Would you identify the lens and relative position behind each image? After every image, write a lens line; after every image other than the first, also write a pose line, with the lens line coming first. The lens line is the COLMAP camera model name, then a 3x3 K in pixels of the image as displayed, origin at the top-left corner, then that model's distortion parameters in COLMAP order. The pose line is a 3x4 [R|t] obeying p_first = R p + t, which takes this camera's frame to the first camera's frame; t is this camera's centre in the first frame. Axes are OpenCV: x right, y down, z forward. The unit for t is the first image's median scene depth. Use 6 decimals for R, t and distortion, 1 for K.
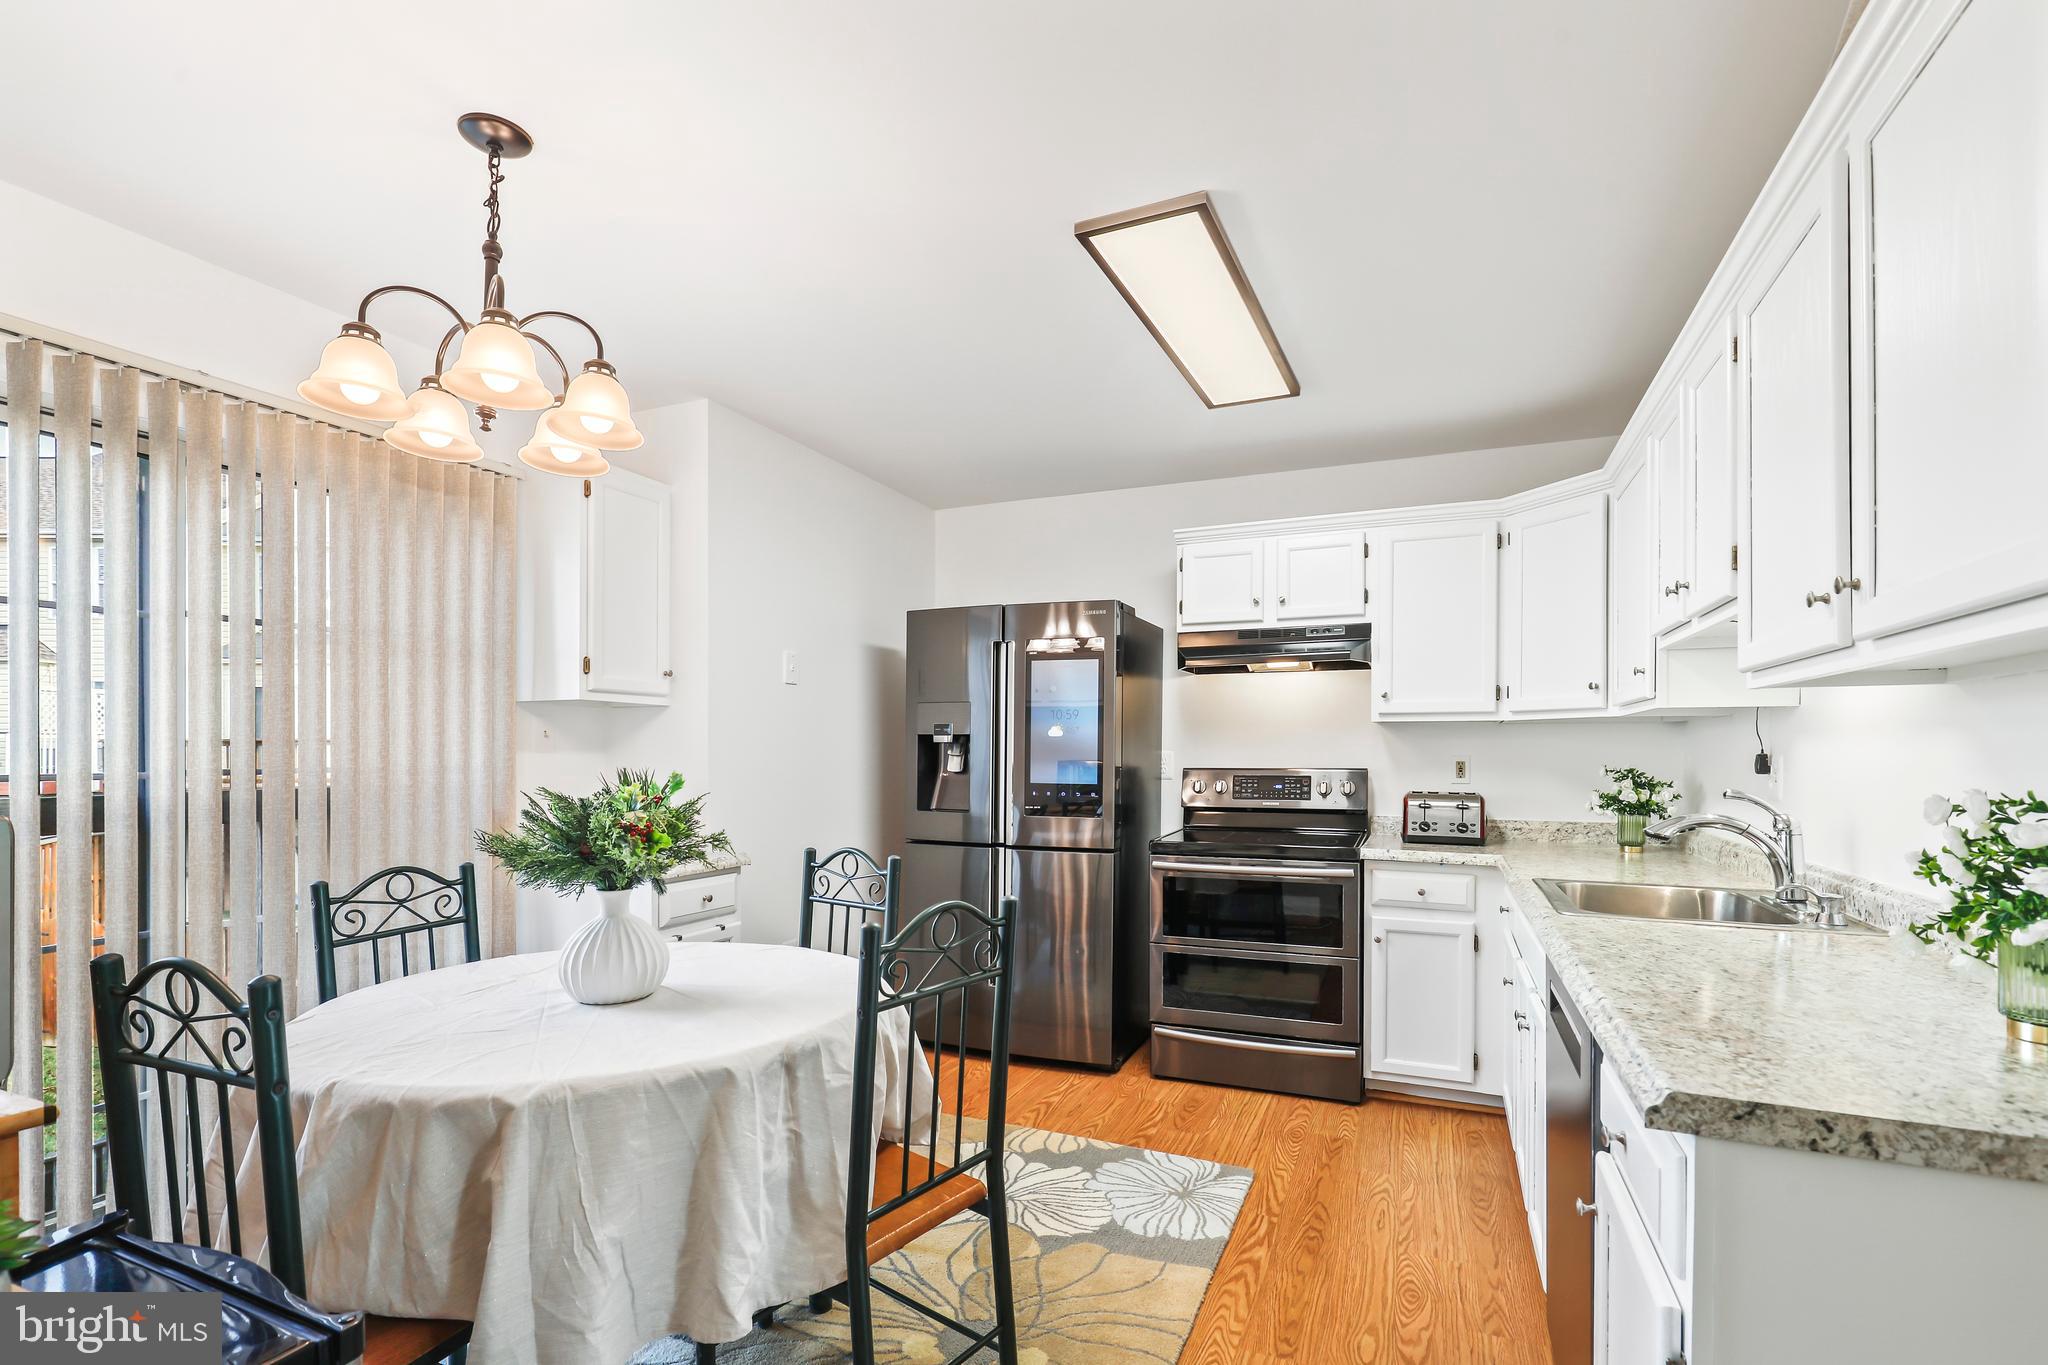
lens RADIAL K [[933.9, 0, 1020.7], [0, 933.9, 754.5], [0, 0, 1]] dist [-0.000147, -0.000043]
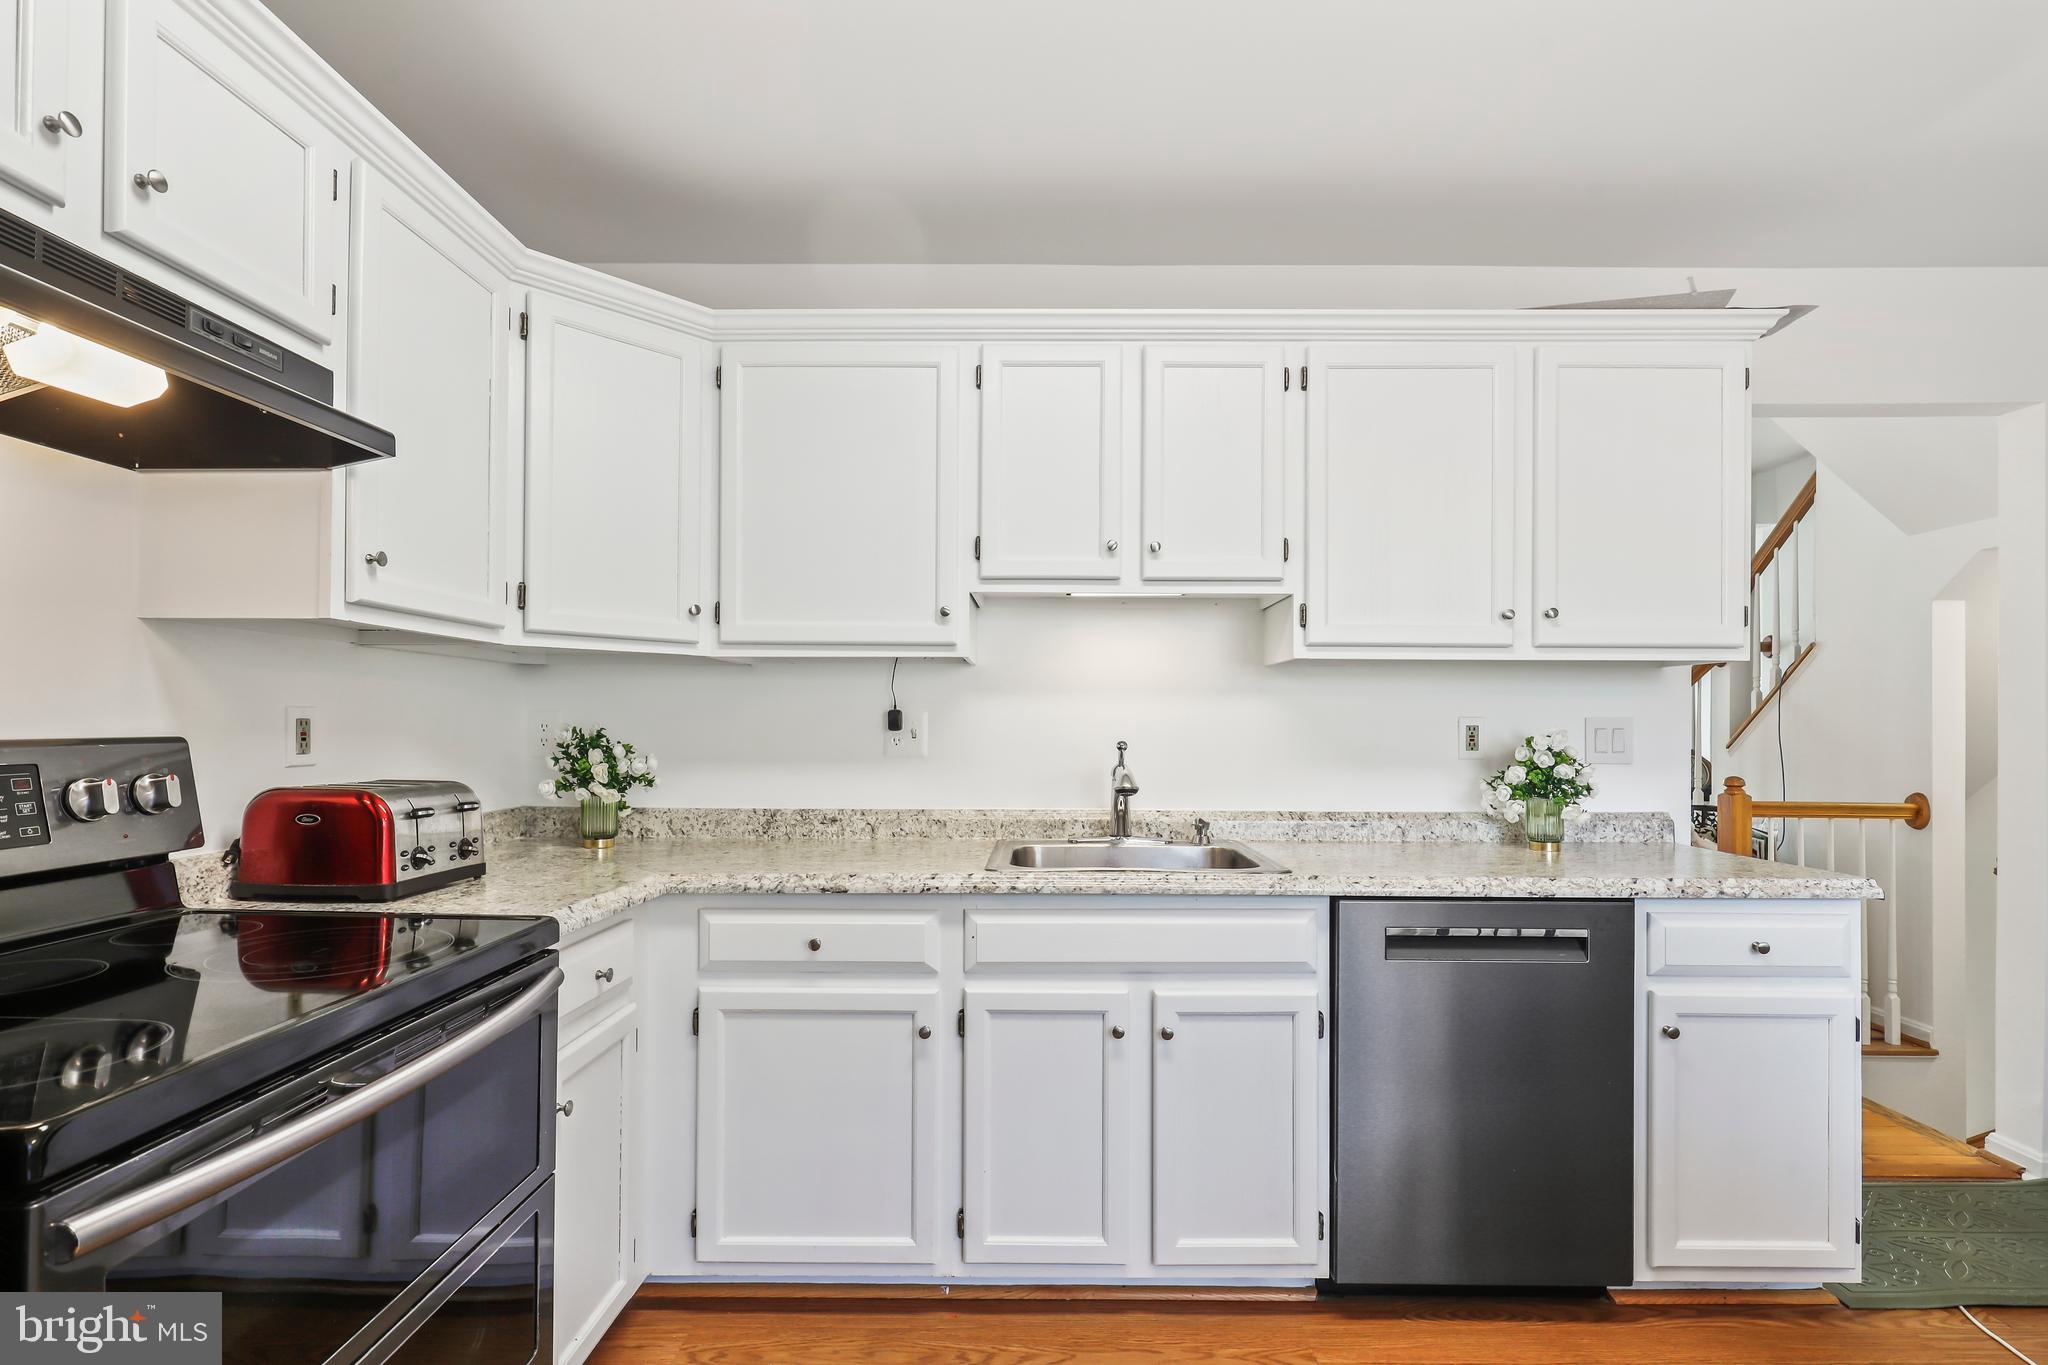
lens RADIAL K [[933.9, 0, 1036.3], [0, 933.9, 721.5], [0, 0, 1]] dist [-0.000147, -0.000043]
pose [[-0.395424, 0.005100, 0.918484, -0.113838], [0.001107, 0.999987, -0.005076, 0.012462], [-0.918498, -0.000990, -0.395424, 0.901648]]
